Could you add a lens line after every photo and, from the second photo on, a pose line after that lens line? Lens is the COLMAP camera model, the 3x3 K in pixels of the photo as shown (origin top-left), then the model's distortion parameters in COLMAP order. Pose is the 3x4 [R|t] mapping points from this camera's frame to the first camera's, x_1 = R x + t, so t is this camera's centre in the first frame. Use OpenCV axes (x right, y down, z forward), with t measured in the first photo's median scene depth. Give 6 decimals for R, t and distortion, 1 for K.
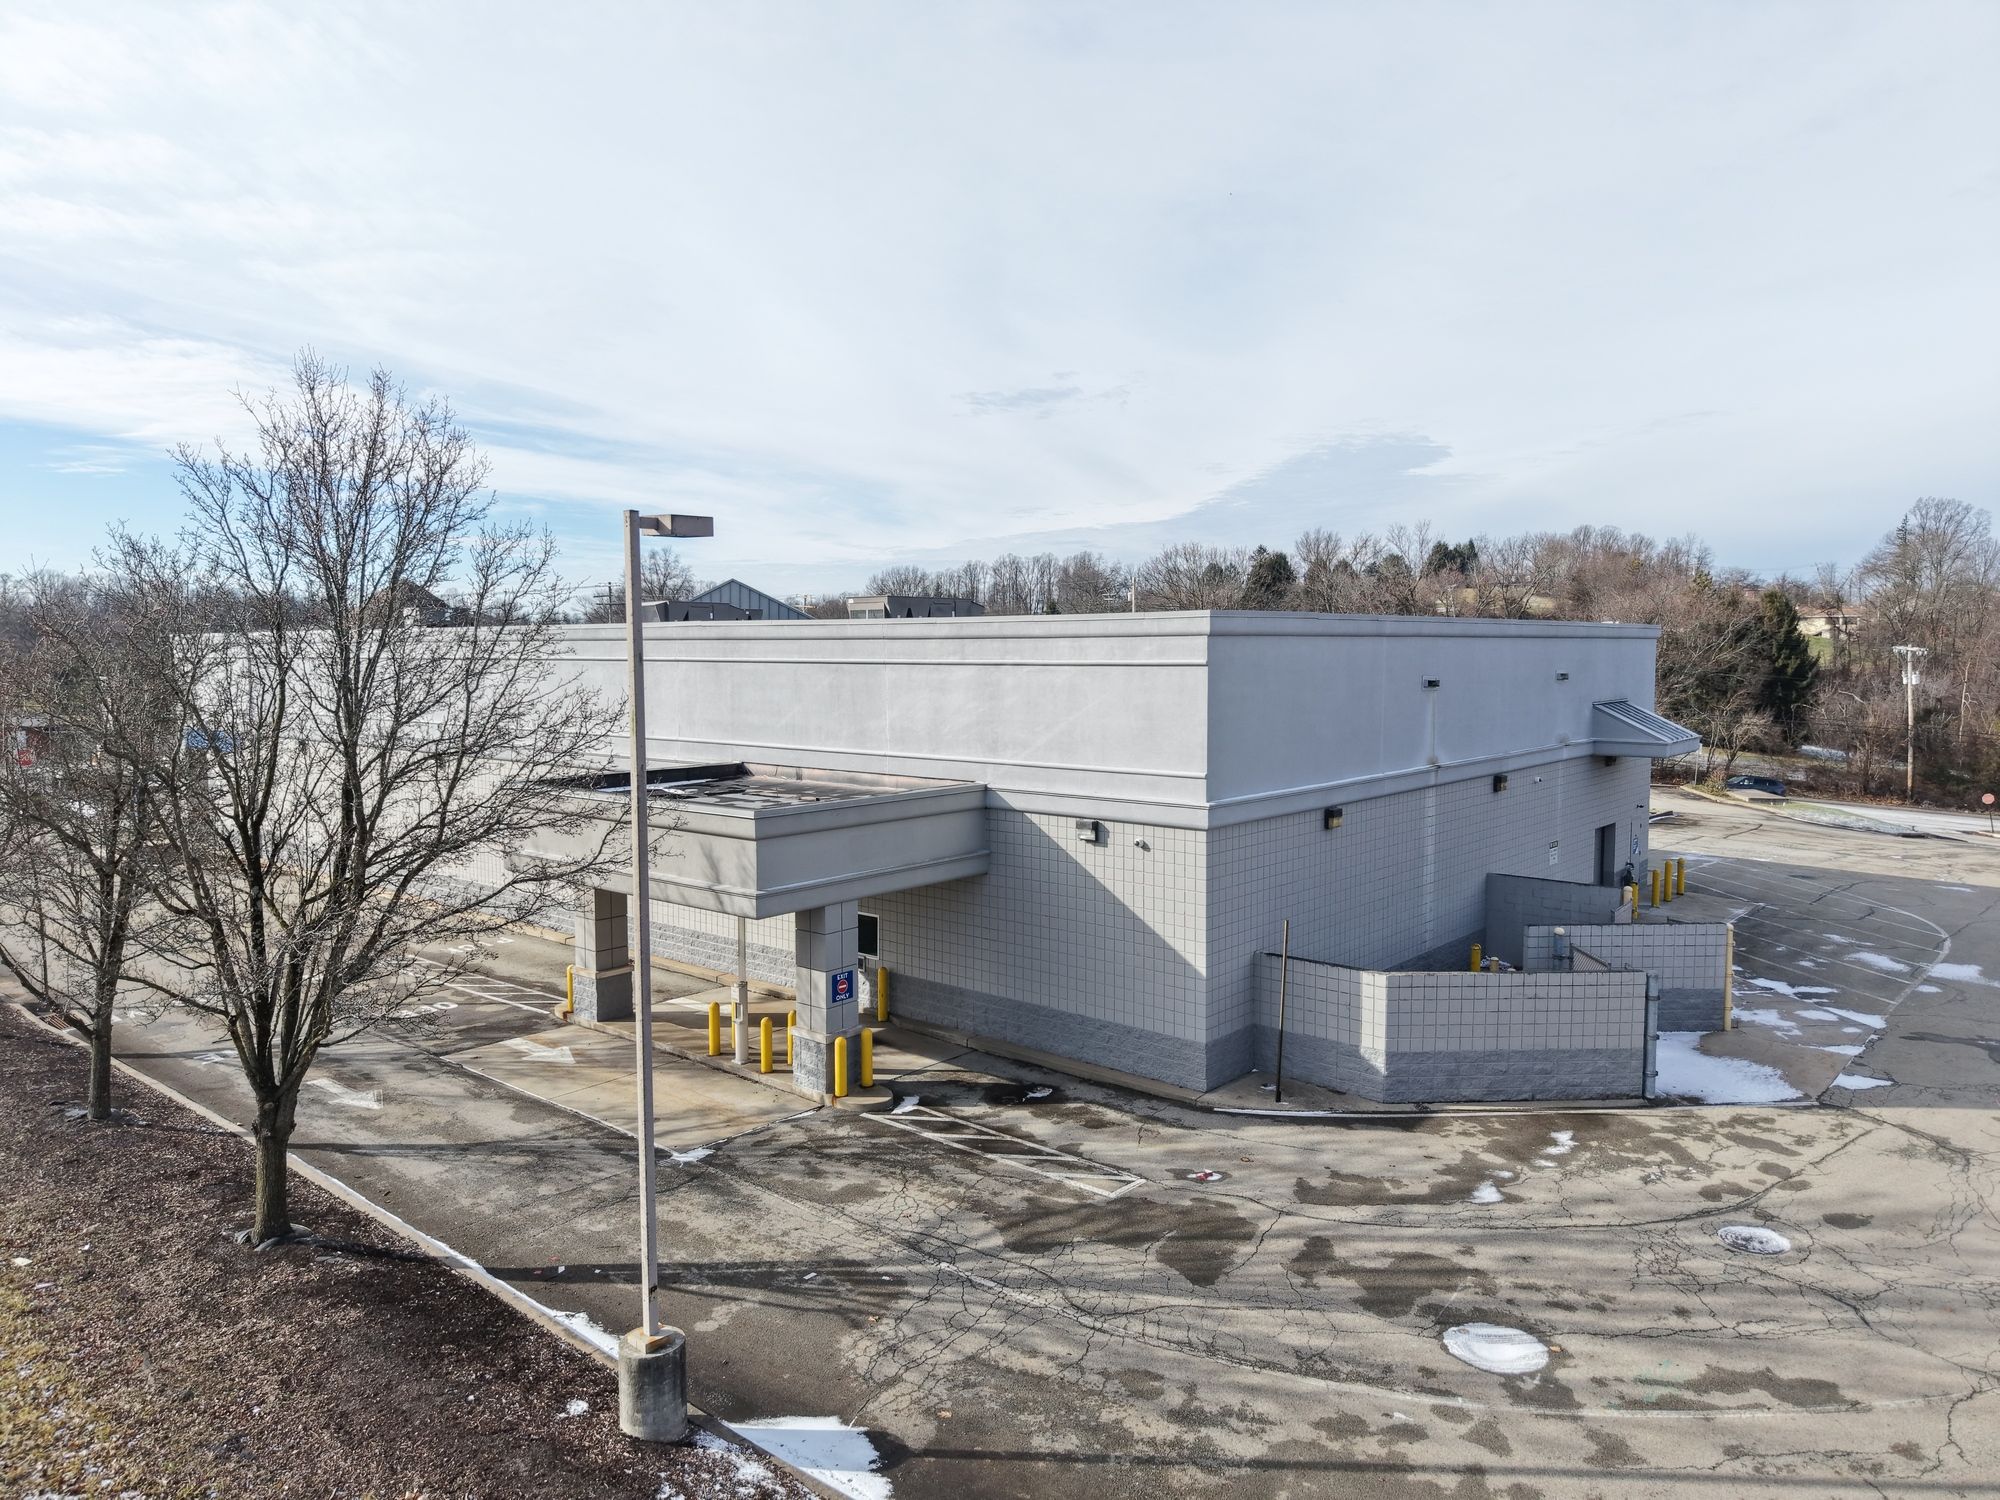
lens RADIAL K [[1338.0, 0, 1009.7], [0, 1338.0, 742.8], [0, 0, 1]] dist [0.024502, -0.026504]
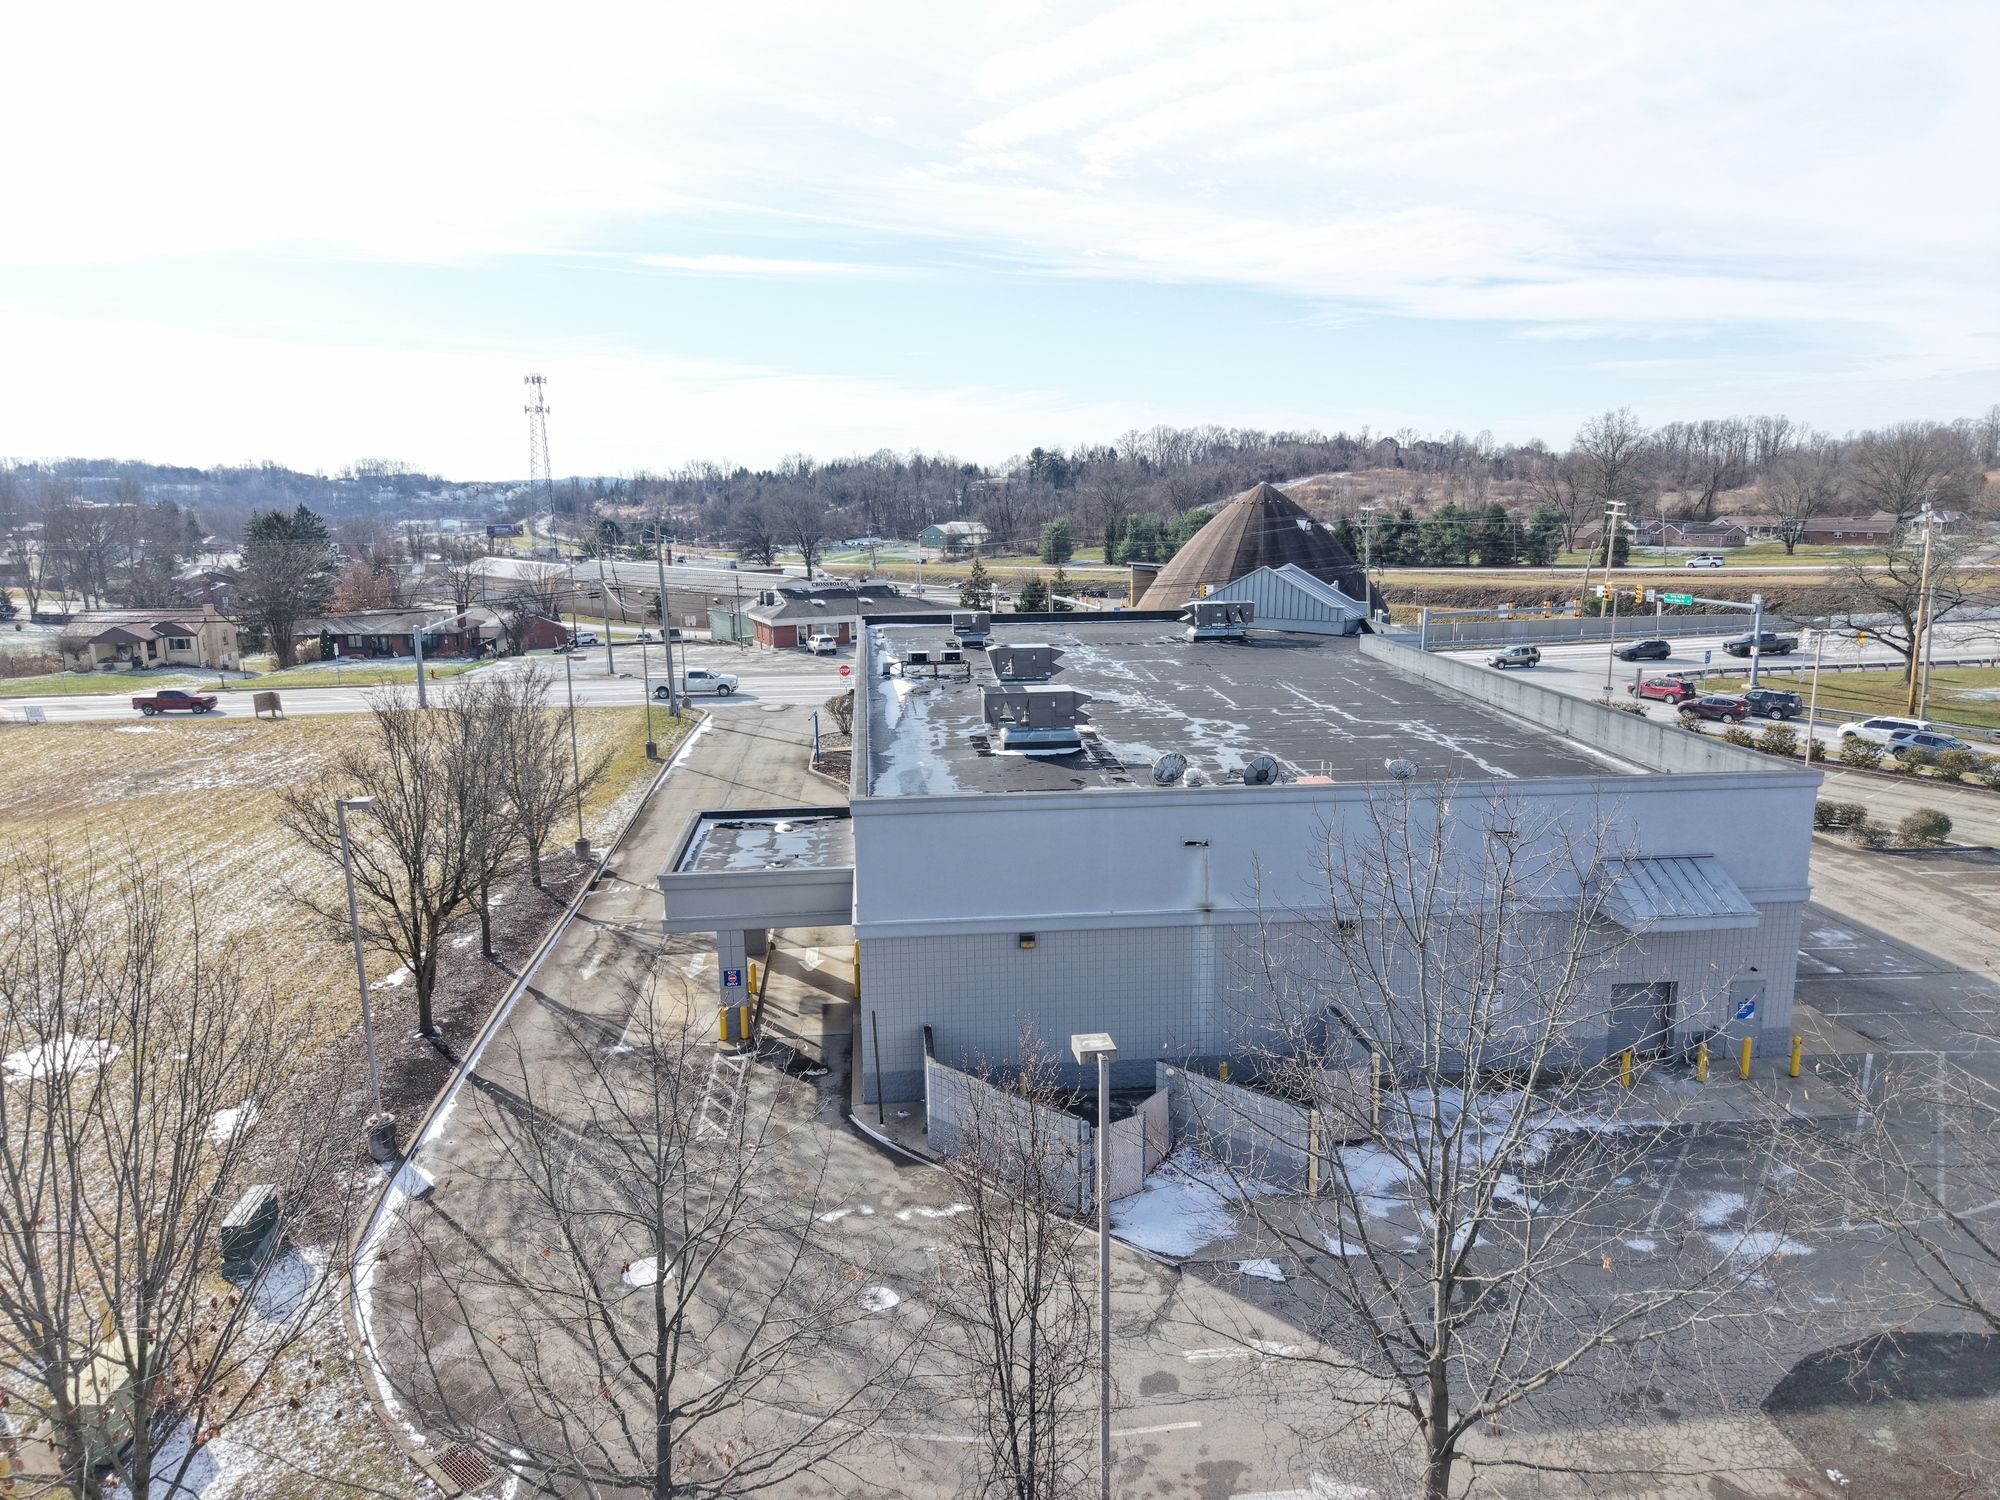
lens RADIAL K [[1338.0, 0, 1009.7], [0, 1338.0, 742.8], [0, 0, 1]] dist [0.024502, -0.026504]
pose [[0.716078, 0.128707, -0.686052, 1.323106], [-0.034052, 0.988124, 0.149835, -0.405685], [0.697190, -0.083932, 0.711957, 0.043151]]
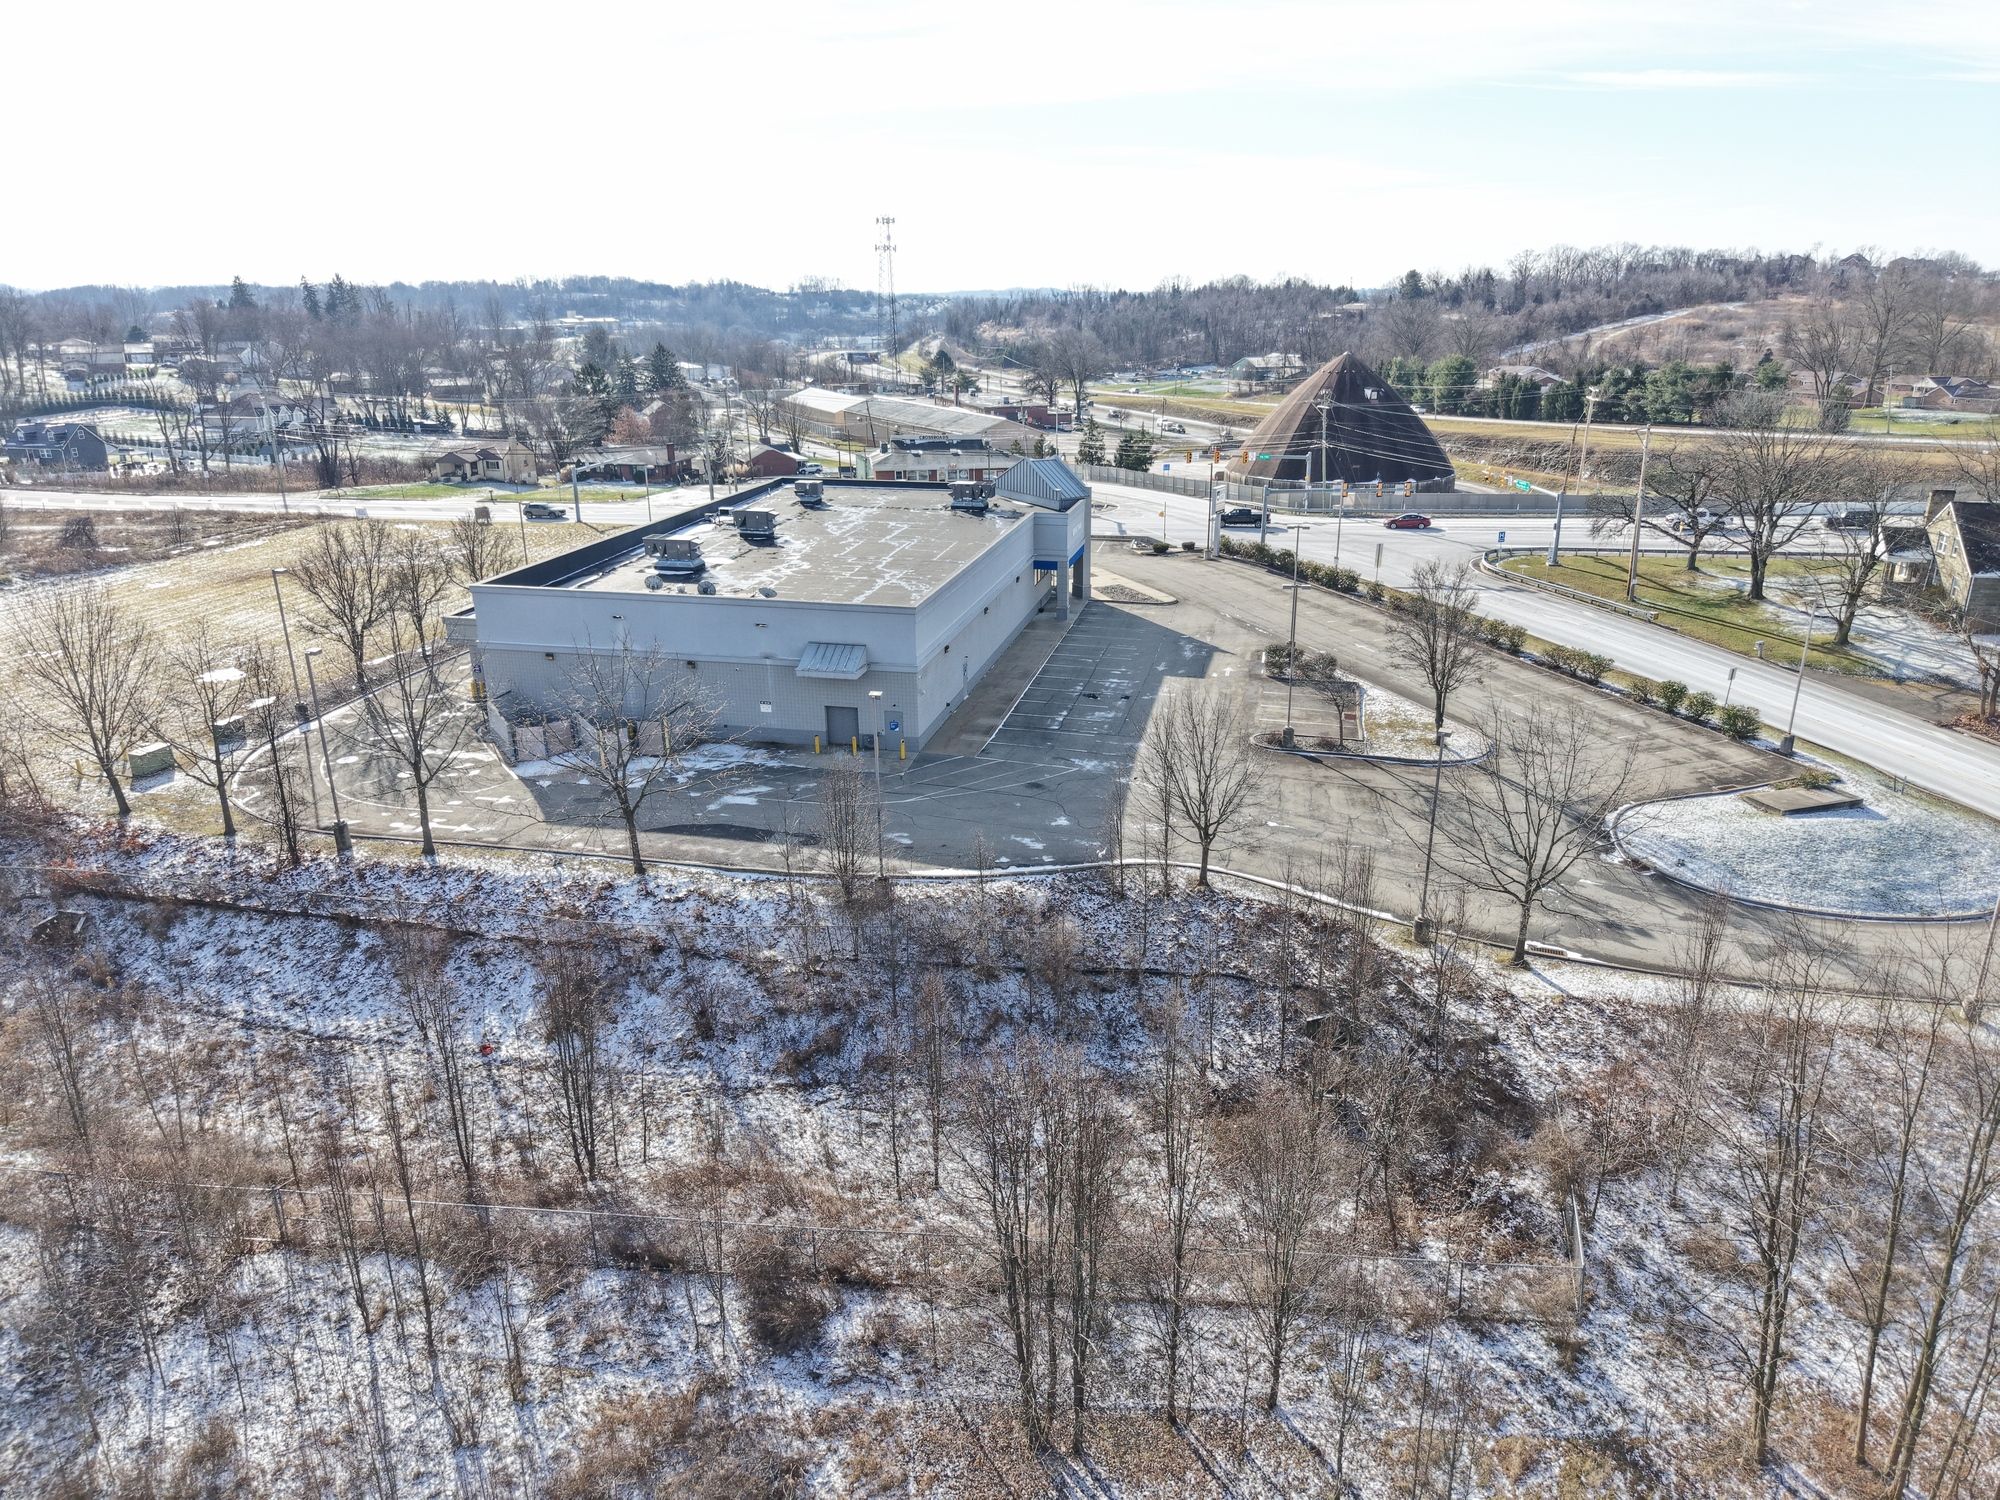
lens RADIAL K [[1338.0, 0, 1009.7], [0, 1338.0, 742.8], [0, 0, 1]] dist [0.024502, -0.026504]
pose [[0.464379, 0.280299, -0.840110, 3.830541], [-0.049784, 0.955356, 0.291232, -0.796842], [0.884236, -0.093418, 0.457602, 0.599820]]
